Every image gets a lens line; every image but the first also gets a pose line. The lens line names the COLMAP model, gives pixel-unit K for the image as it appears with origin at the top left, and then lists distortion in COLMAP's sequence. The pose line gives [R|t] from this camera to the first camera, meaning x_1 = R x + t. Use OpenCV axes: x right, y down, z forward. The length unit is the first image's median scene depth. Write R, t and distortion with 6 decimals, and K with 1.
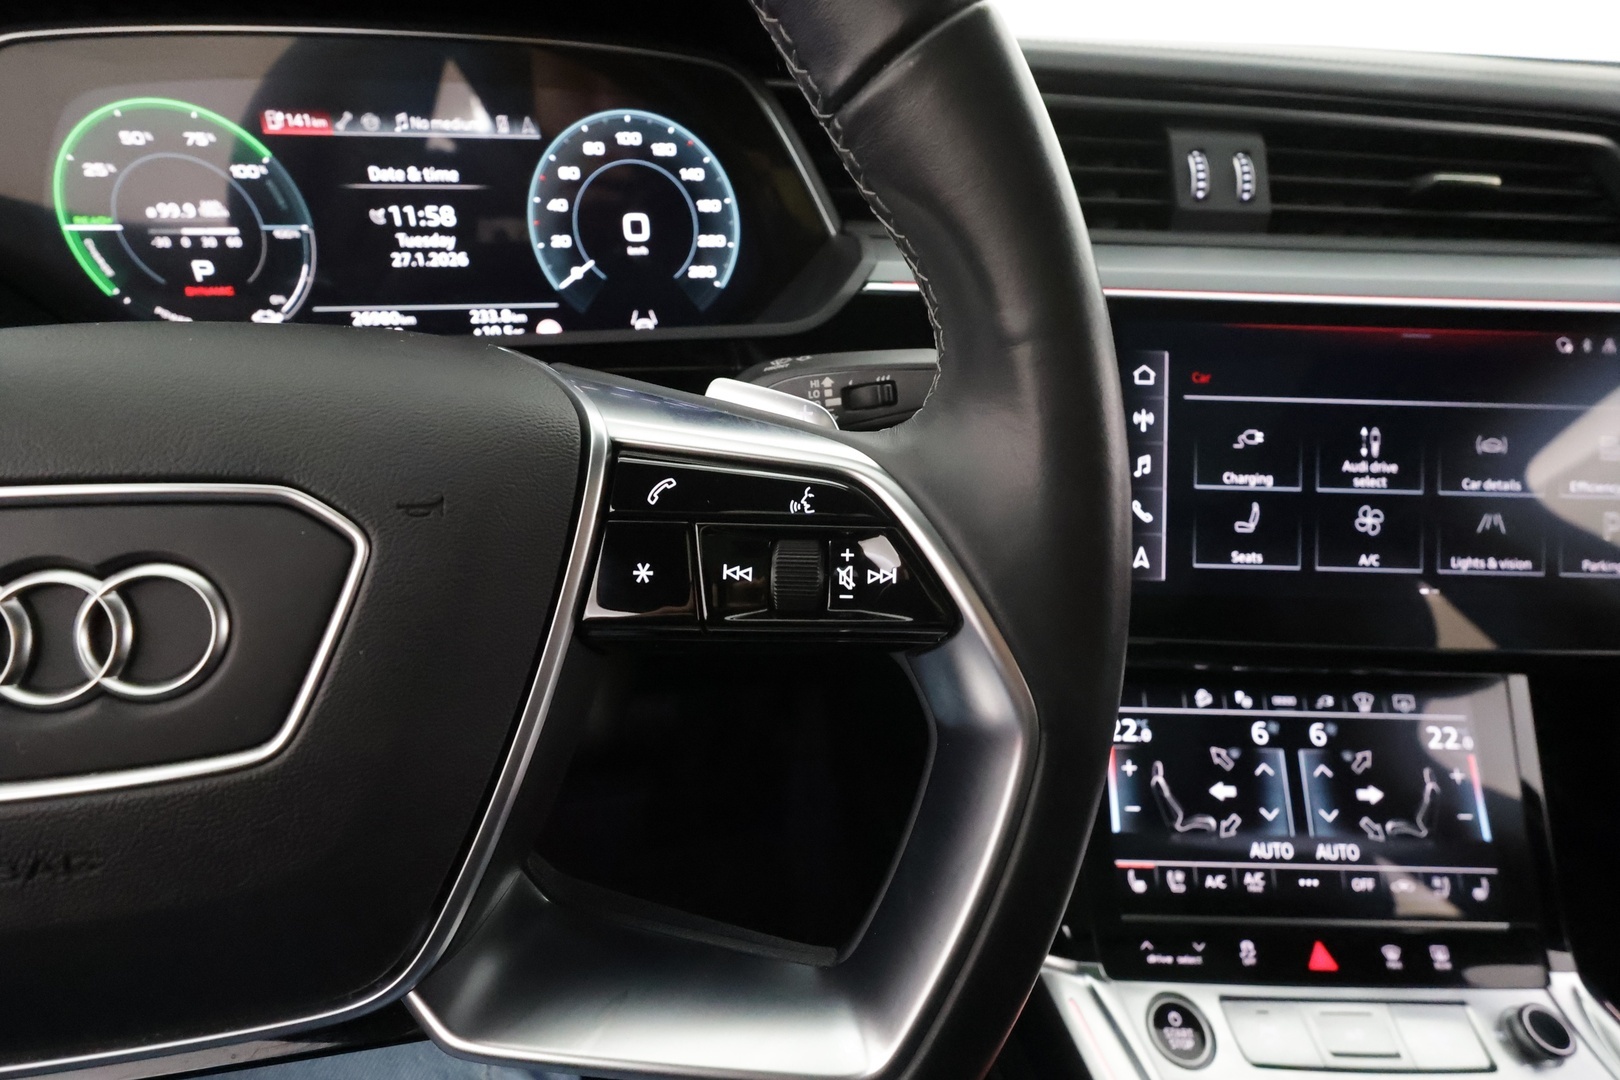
lens RADIAL K [[747.7, 0, 815.7], [0, 747.7, 523.9], [0, 0, 1]] dist [0.001827, 0.000189]
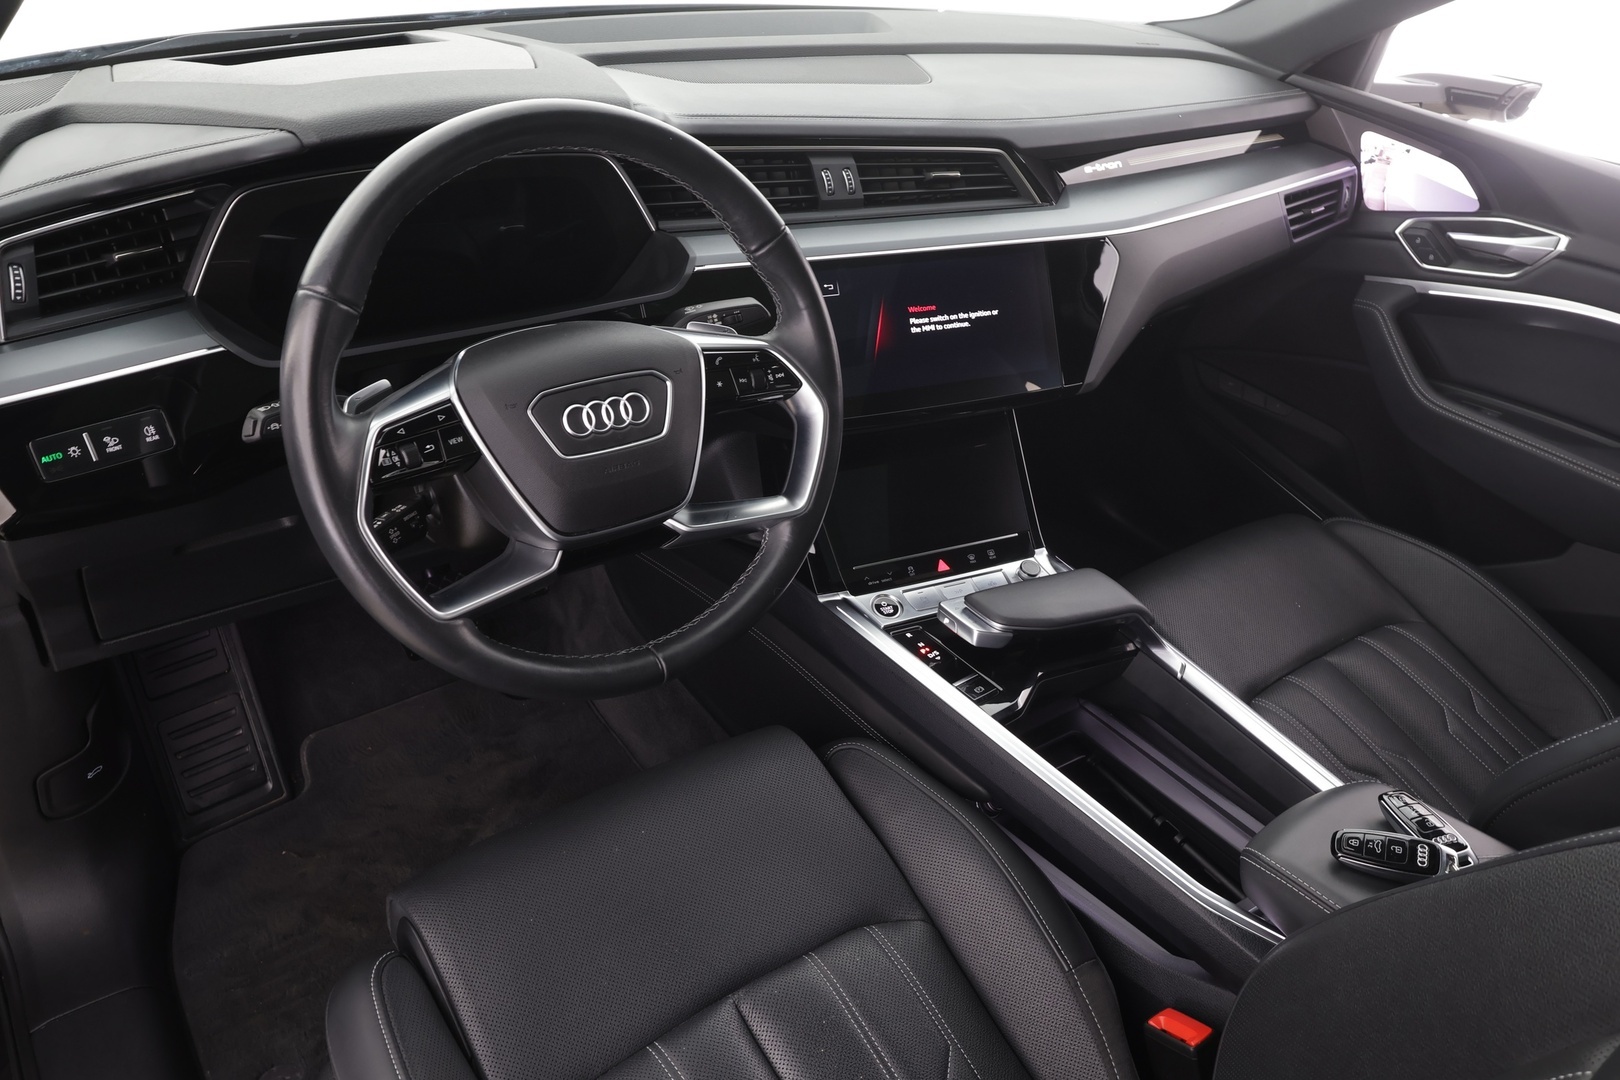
lens RADIAL K [[1164.7, 0, 810.0], [0, 1164.7, 540.0], [0, 0, 1]] dist [-0.000672, -0.001773]
pose [[0.899779, -0.195121, 0.390289, -0.837826], [0.163092, 0.980008, 0.113950, 0.089801], [-0.404721, -0.038877, 0.913614, -1.675181]]
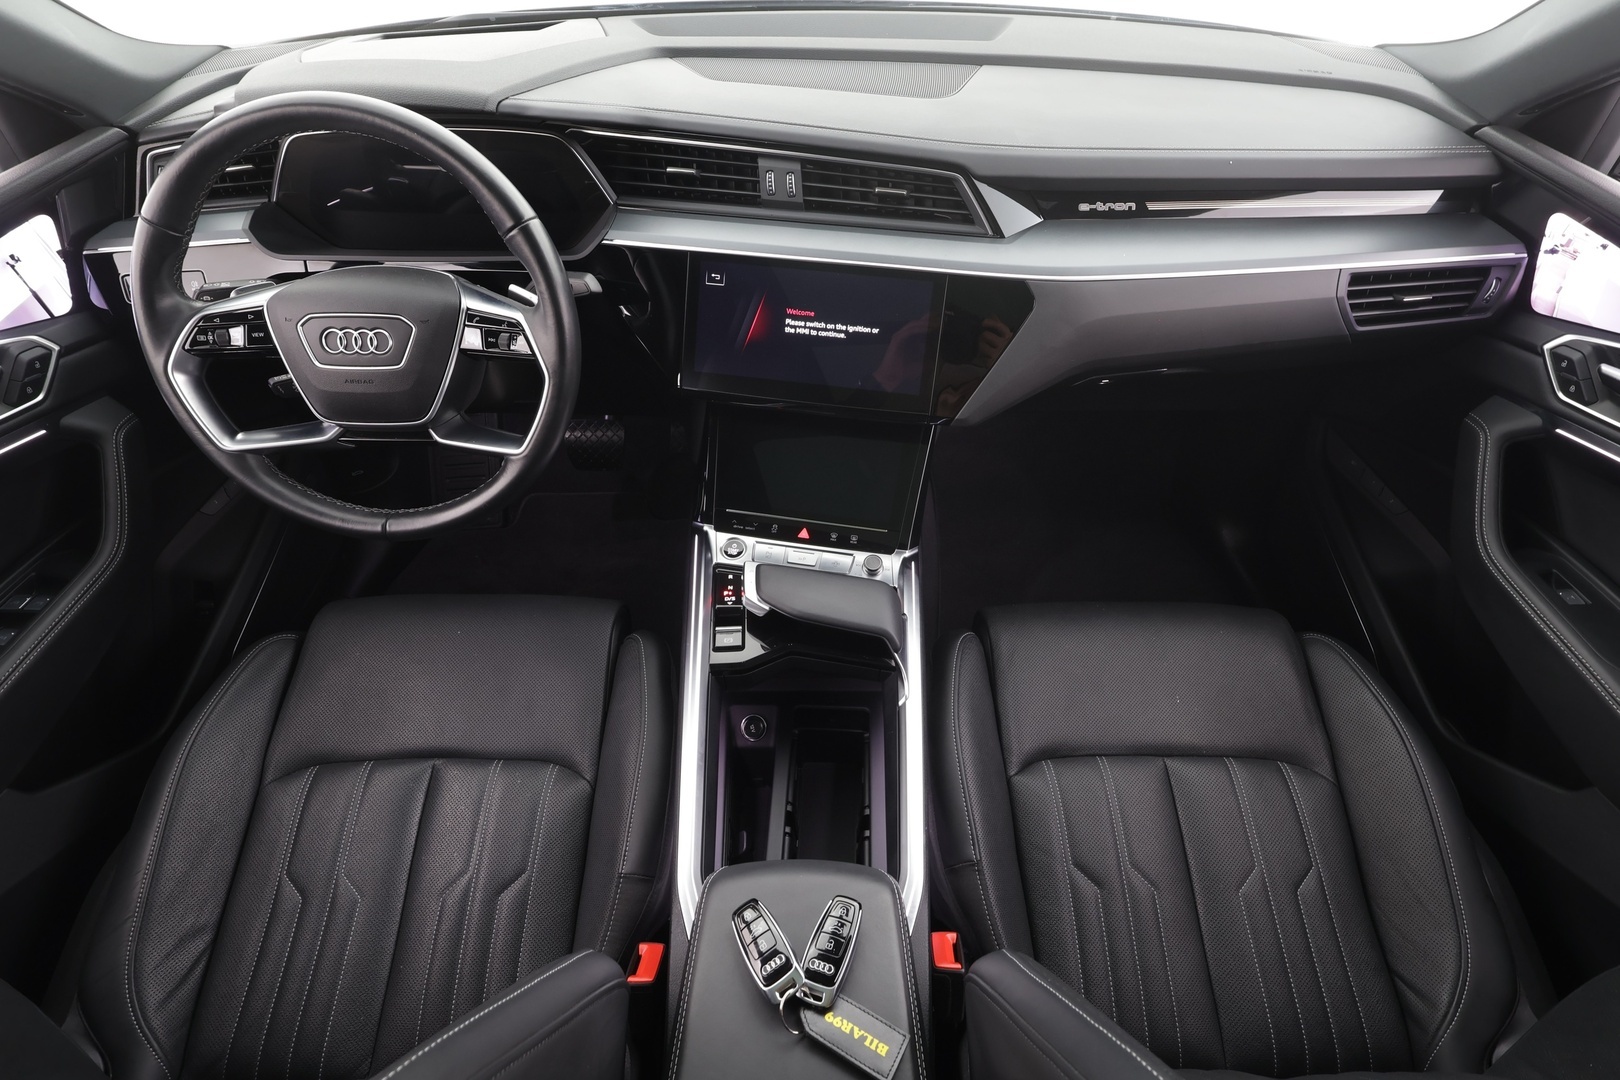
lens RADIAL K [[825.0, 0, 810.0], [0, 825.0, 540.0], [0, 0, 1]] dist [-0.015845, 0.011974]
pose [[0.982772, 0.112562, -0.146590, 1.043065], [-0.072296, 0.964076, 0.255600, -0.072256], [0.170095, -0.240599, 0.955604, -1.461977]]
